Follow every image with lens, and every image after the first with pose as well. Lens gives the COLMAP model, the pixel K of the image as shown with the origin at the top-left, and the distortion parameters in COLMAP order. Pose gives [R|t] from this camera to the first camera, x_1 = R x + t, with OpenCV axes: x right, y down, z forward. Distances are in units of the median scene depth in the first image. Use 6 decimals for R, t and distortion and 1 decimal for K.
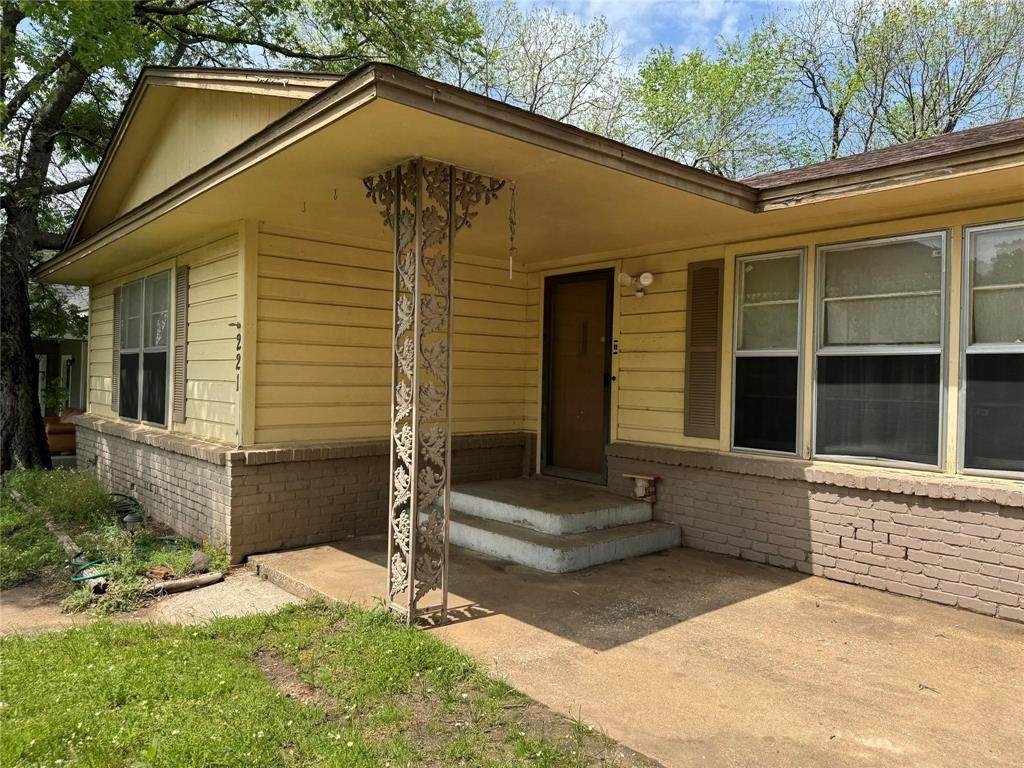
lens RADIAL K [[719.7, 0, 512.0], [0, 719.7, 384.0], [0, 0, 1]] dist [0.037869, -0.001393]
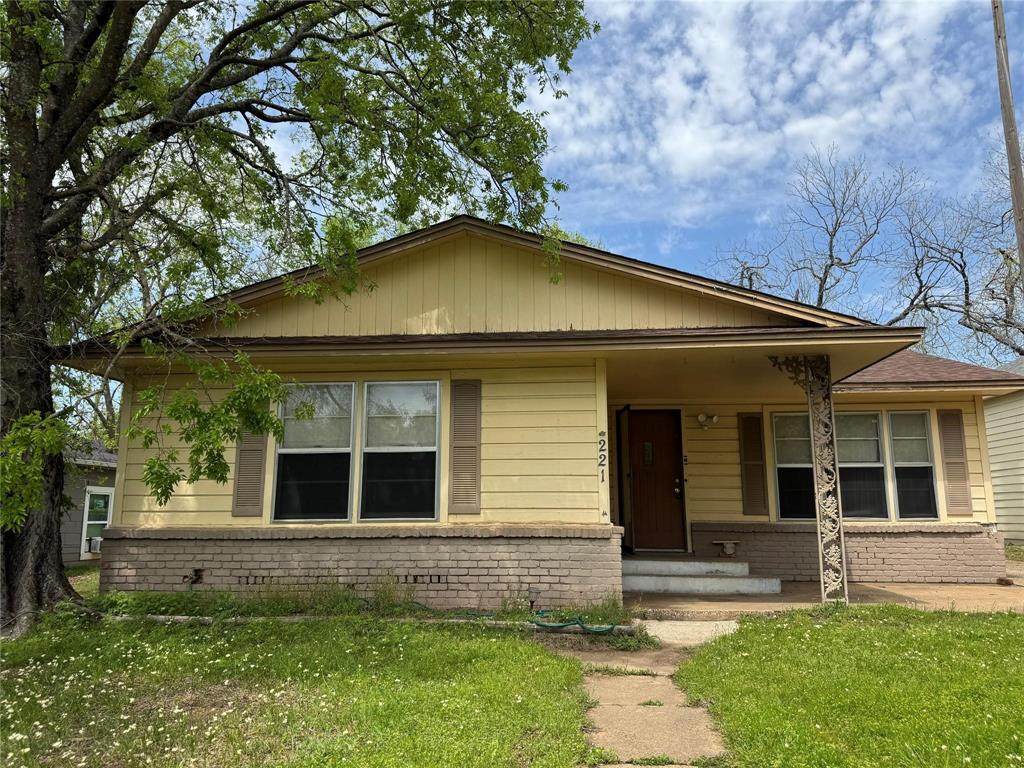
lens RADIAL K [[711.5, 0, 512.0], [0, 711.5, 384.0], [0, 0, 1]] dist [0.001051, 0.000188]
pose [[0.727300, 0.107760, 0.677807, -1.406909], [0.015887, 0.984689, -0.173595, 0.055326], [-0.686135, 0.137024, 0.714453, 0.161539]]
